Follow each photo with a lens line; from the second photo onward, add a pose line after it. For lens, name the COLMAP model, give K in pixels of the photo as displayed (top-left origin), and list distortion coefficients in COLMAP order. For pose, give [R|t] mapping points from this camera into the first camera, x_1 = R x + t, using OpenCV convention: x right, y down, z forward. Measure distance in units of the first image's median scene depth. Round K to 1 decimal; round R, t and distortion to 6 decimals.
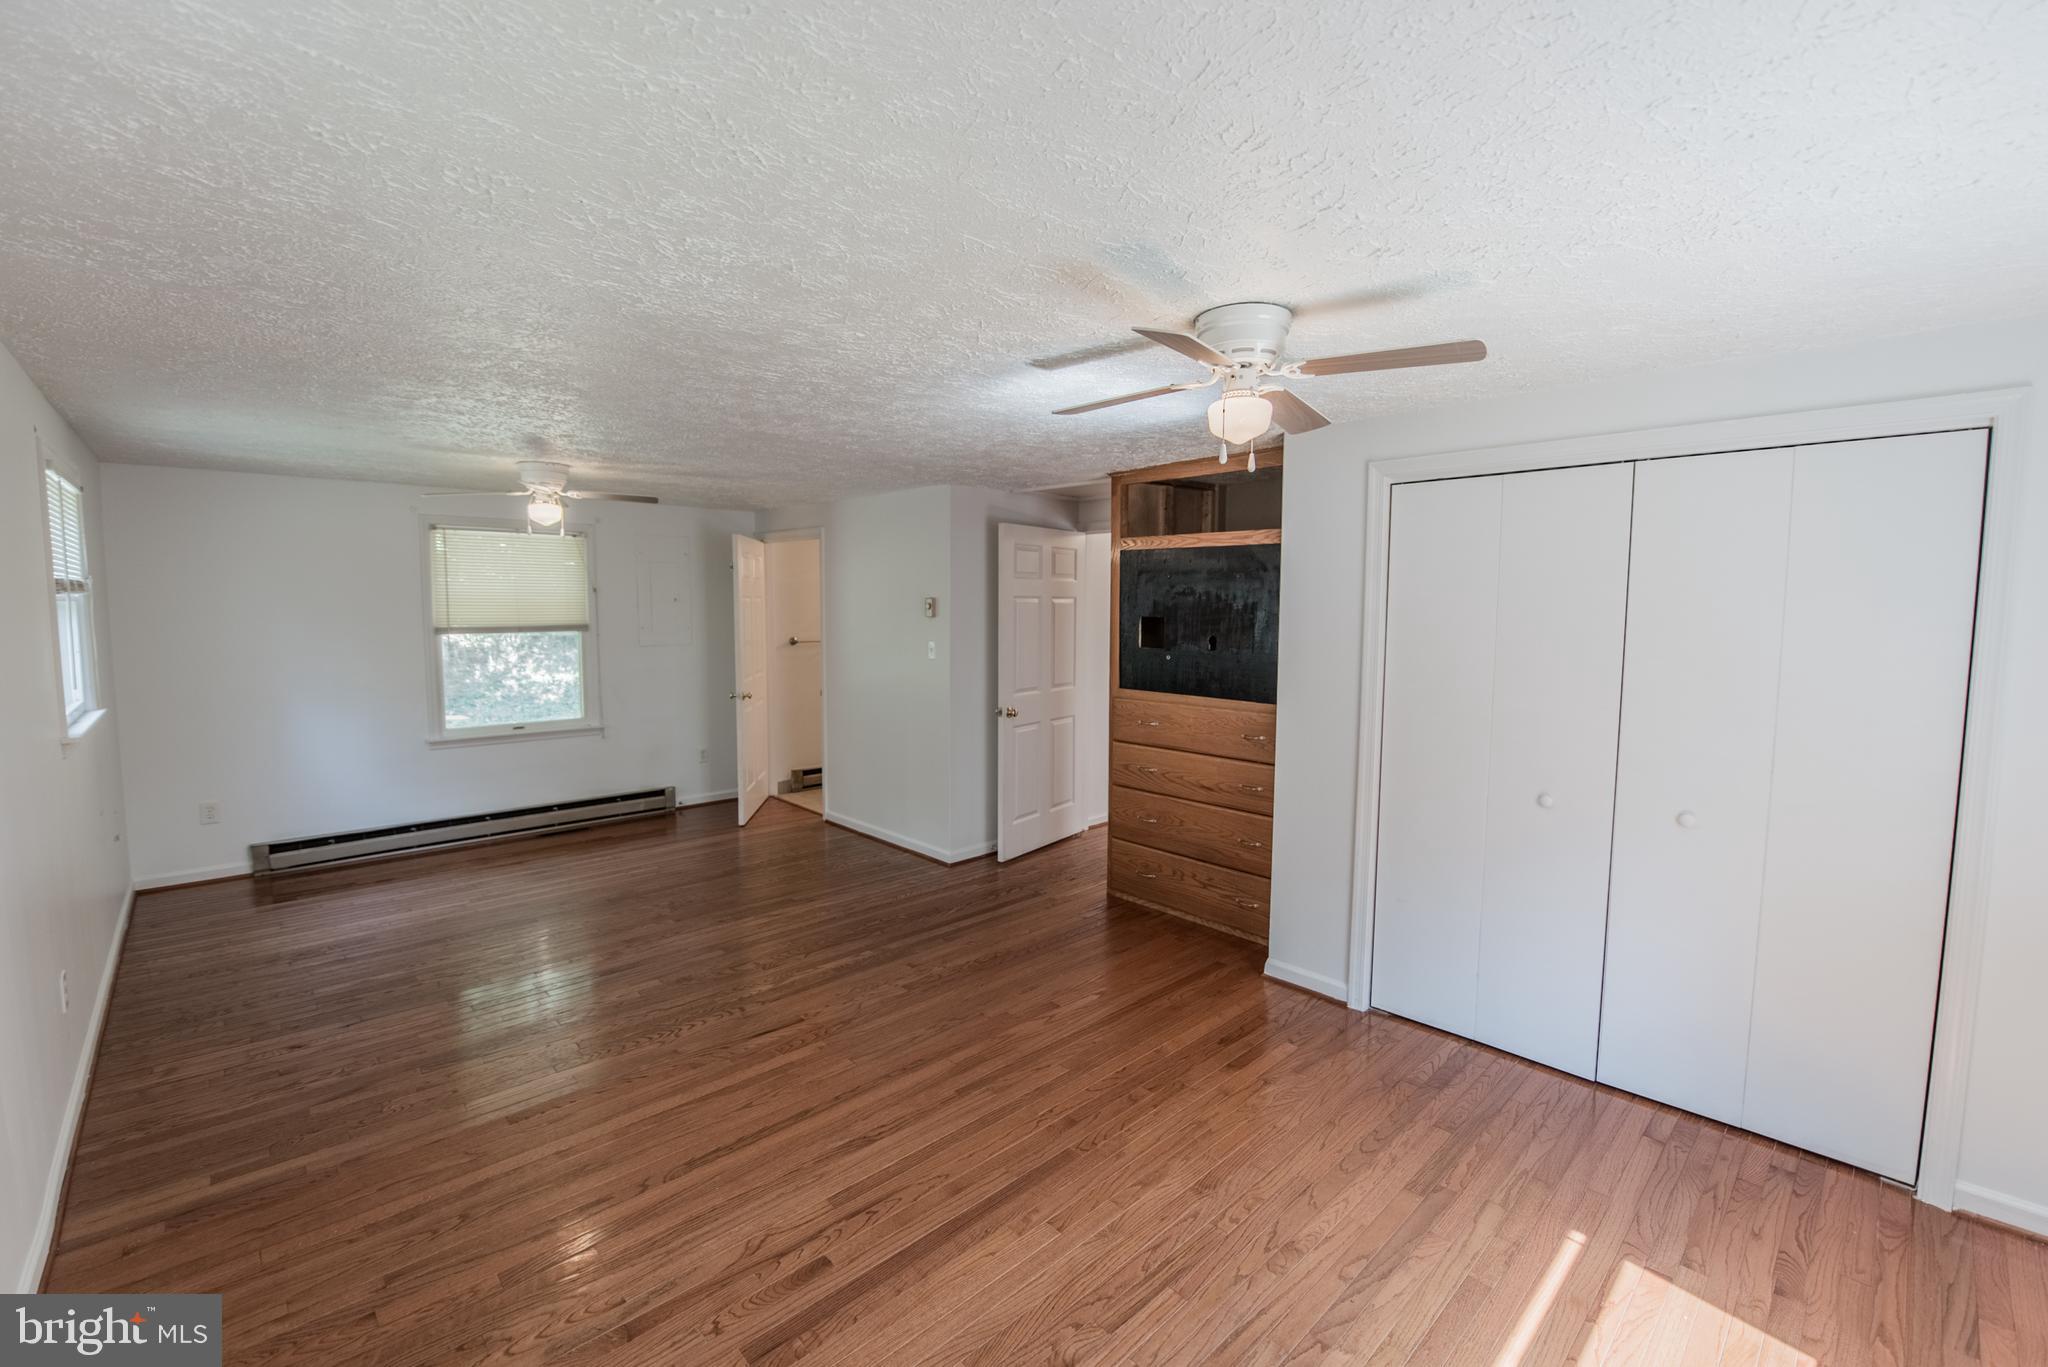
lens RADIAL K [[939.7, 0, 1068.9], [0, 939.7, 684.1], [0, 0, 1]] dist [-0.000210, -0.000352]
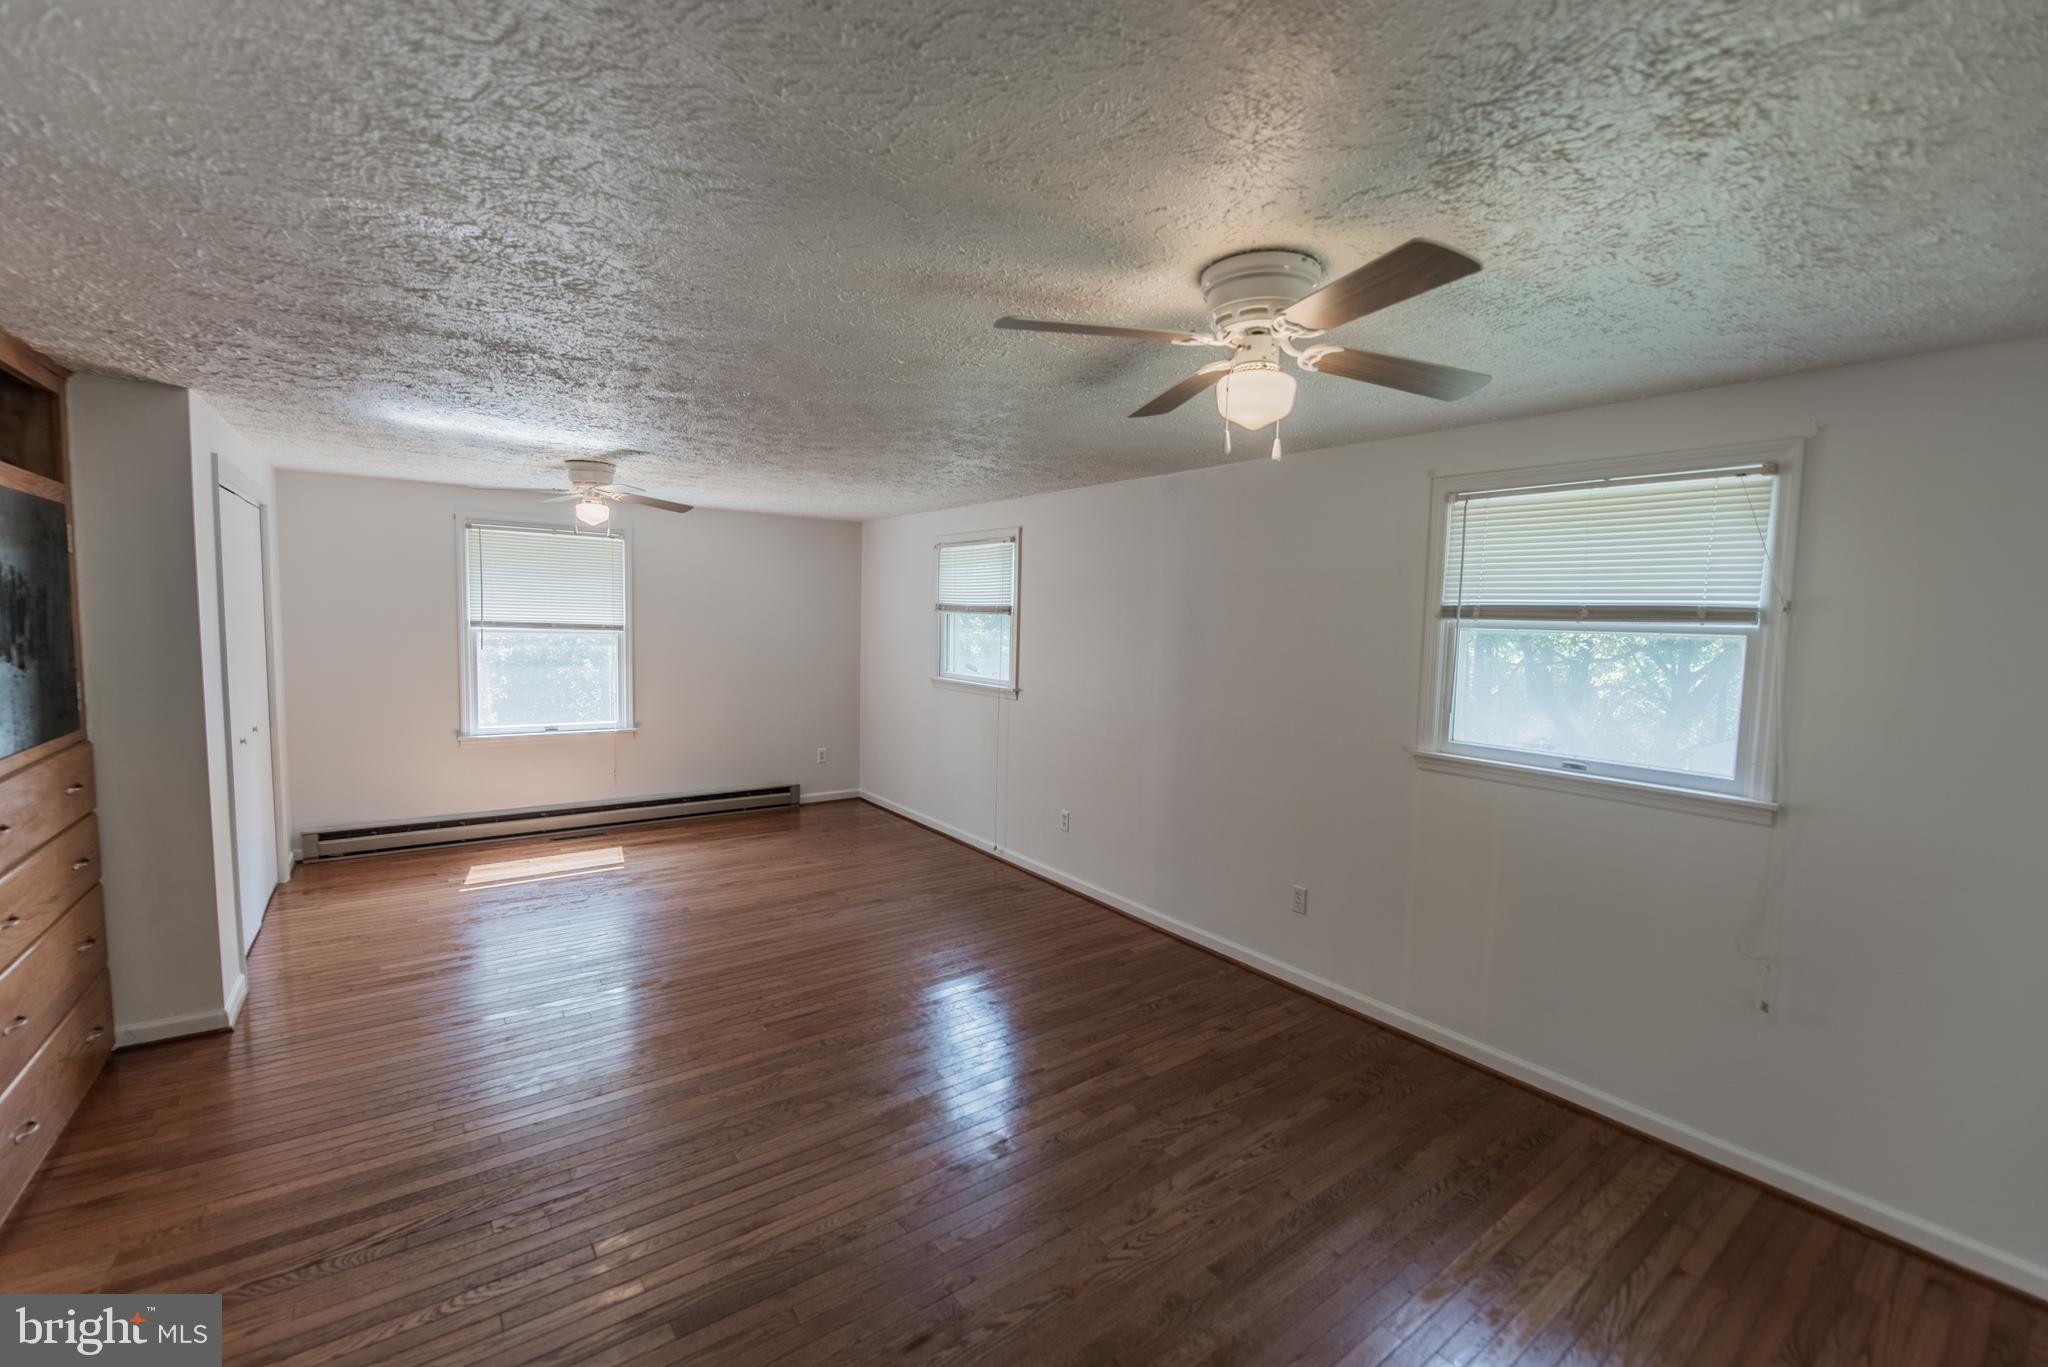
lens RADIAL K [[827.4, 0, 1022.2], [0, 827.4, 679.3], [0, 0, 1]] dist [-0.017802, -0.000719]
pose [[-0.990268, -0.037835, 0.133935, -0.525886], [-0.014380, 0.985004, 0.171931, -0.123082], [-0.138431, 0.168332, -0.975962, 1.405106]]
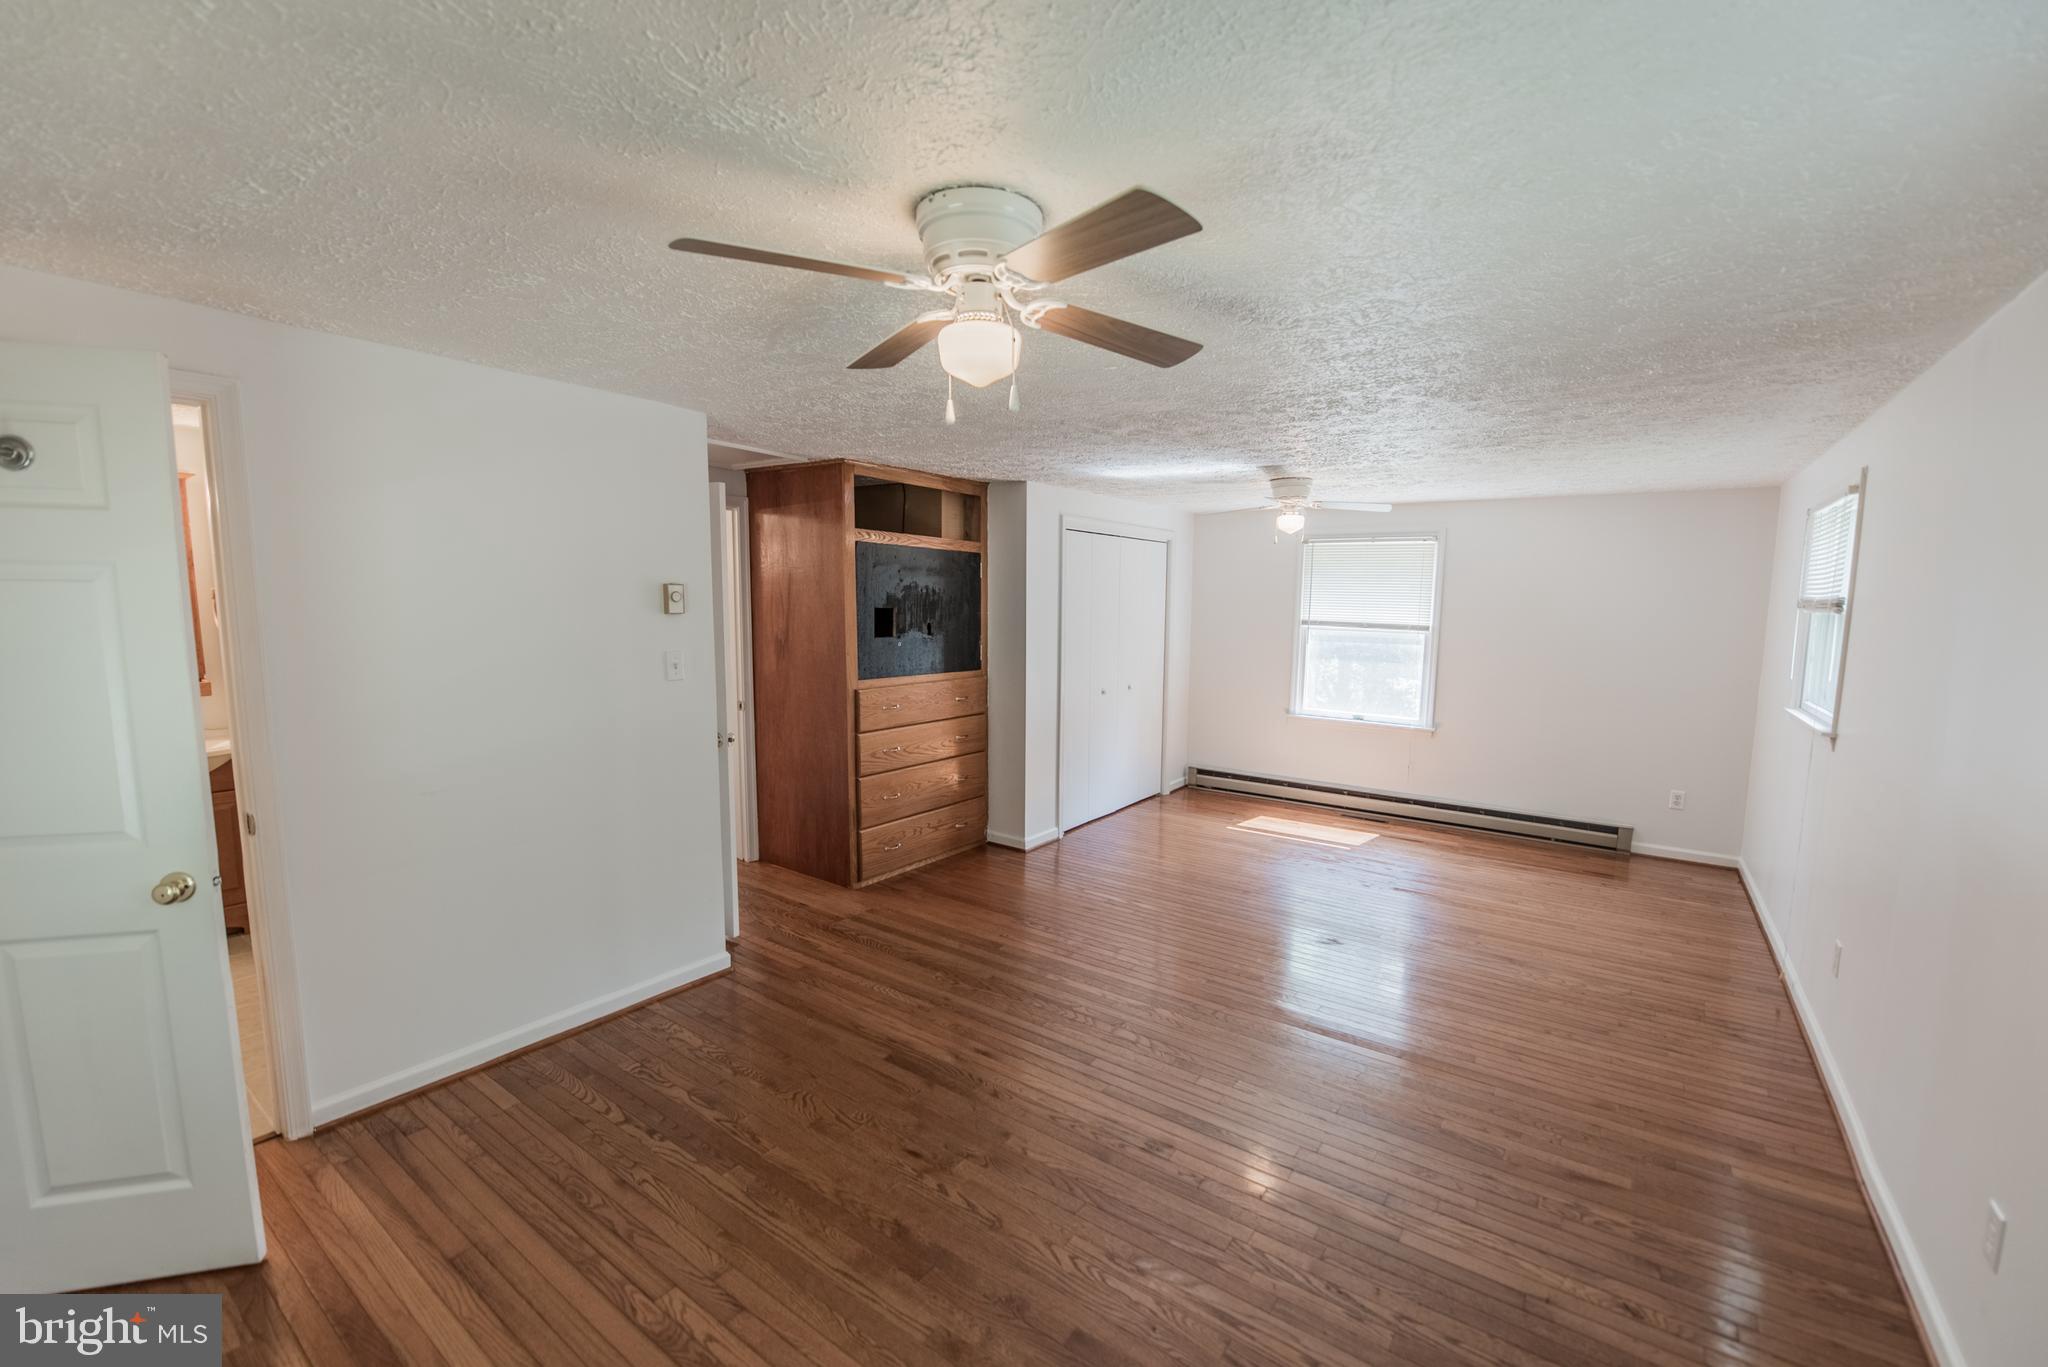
lens RADIAL K [[827.4, 0, 1022.2], [0, 827.4, 679.3], [0, 0, 1]] dist [-0.017802, -0.000719]
pose [[-0.182519, -0.097405, 0.978365, -0.920400], [0.079009, 0.990409, 0.113343, -0.090792], [-0.980023, 0.097987, -0.173073, 1.080600]]
